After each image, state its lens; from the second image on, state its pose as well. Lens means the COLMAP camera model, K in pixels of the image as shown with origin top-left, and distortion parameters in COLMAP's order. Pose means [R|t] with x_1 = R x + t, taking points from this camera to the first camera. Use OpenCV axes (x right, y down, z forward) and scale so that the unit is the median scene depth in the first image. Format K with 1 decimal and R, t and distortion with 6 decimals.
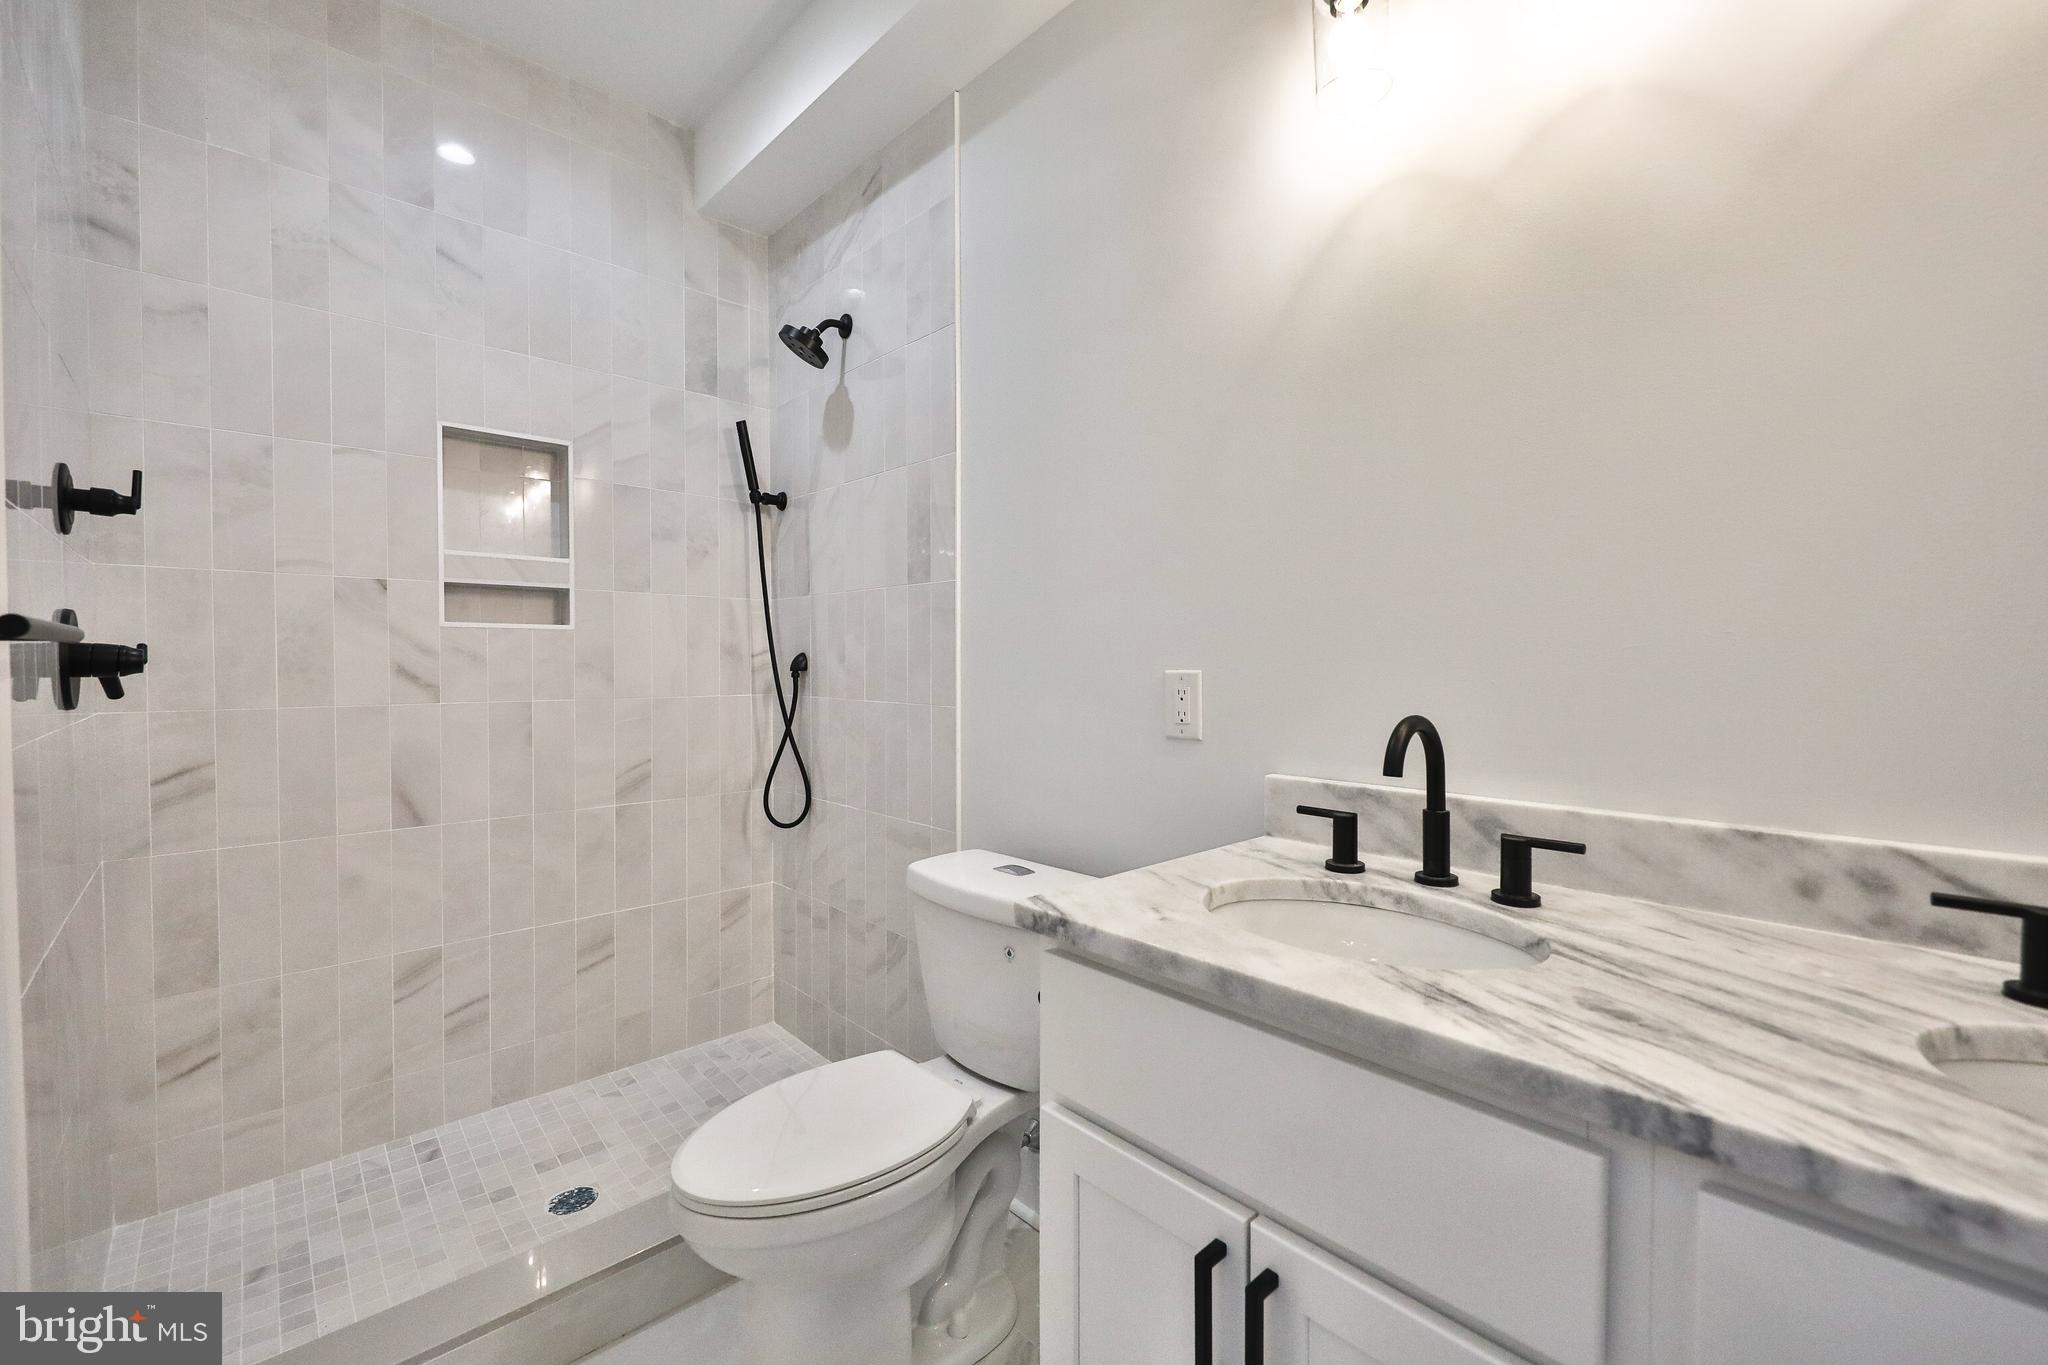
lens RADIAL K [[859.3, 0, 1035.4], [0, 859.3, 671.0], [0, 0, 1]] dist [0.016387, -0.008867]
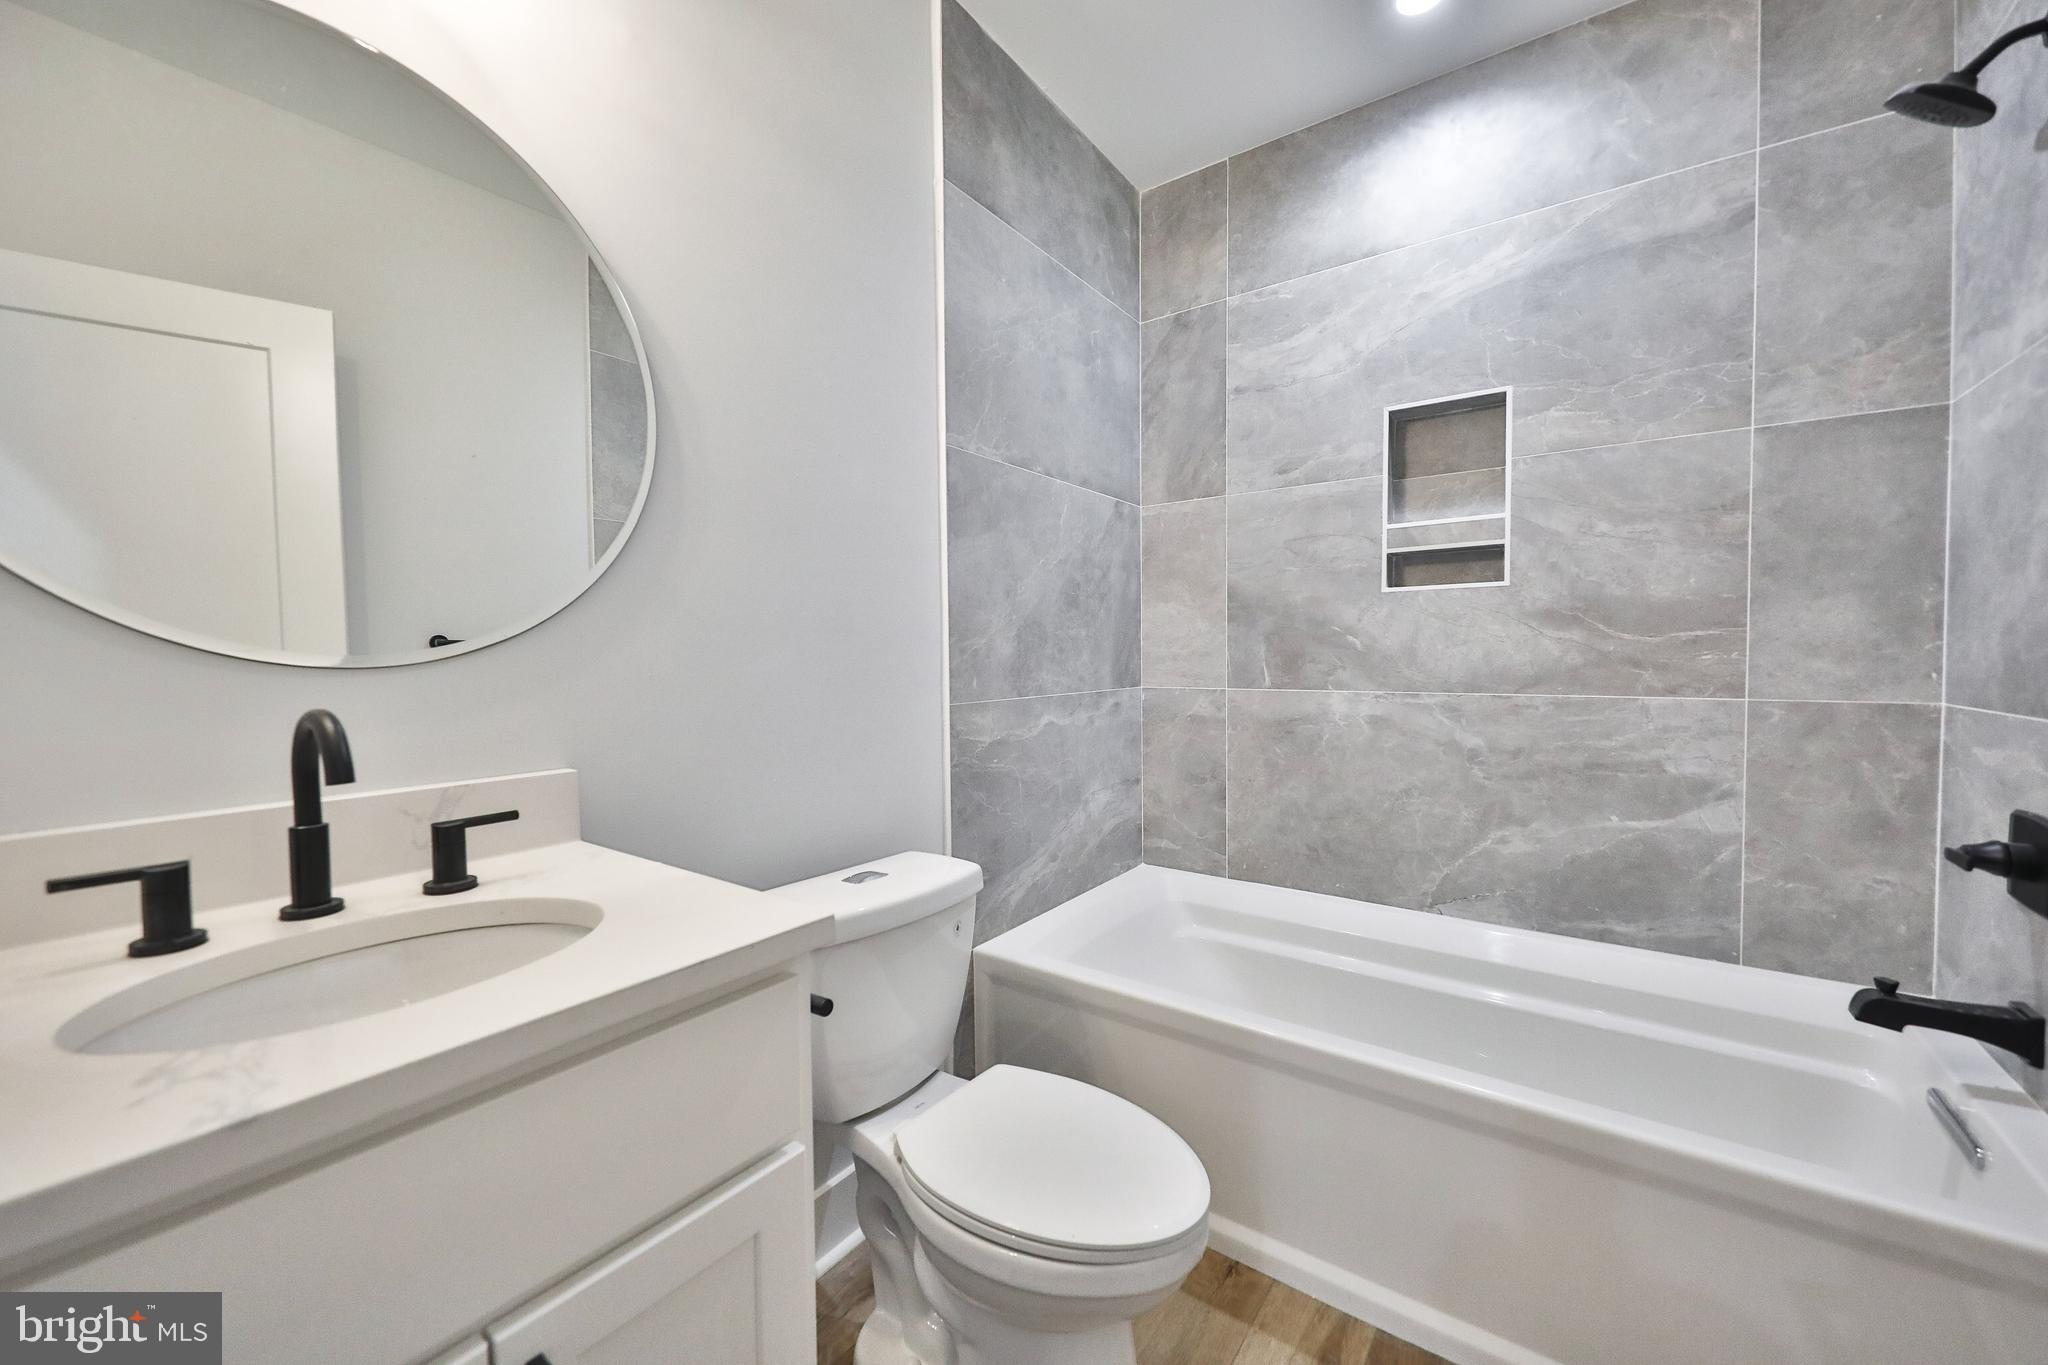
lens RADIAL K [[796.1, 0, 1049.7], [0, 796.1, 668.9], [0, 0, 1]] dist [-0.000504, -0.000383]
pose [[-0.207115, -0.028610, 0.977898, -0.934903], [0.011798, 0.999427, 0.031738, -0.004161], [-0.978246, 0.018110, -0.206658, 1.048904]]
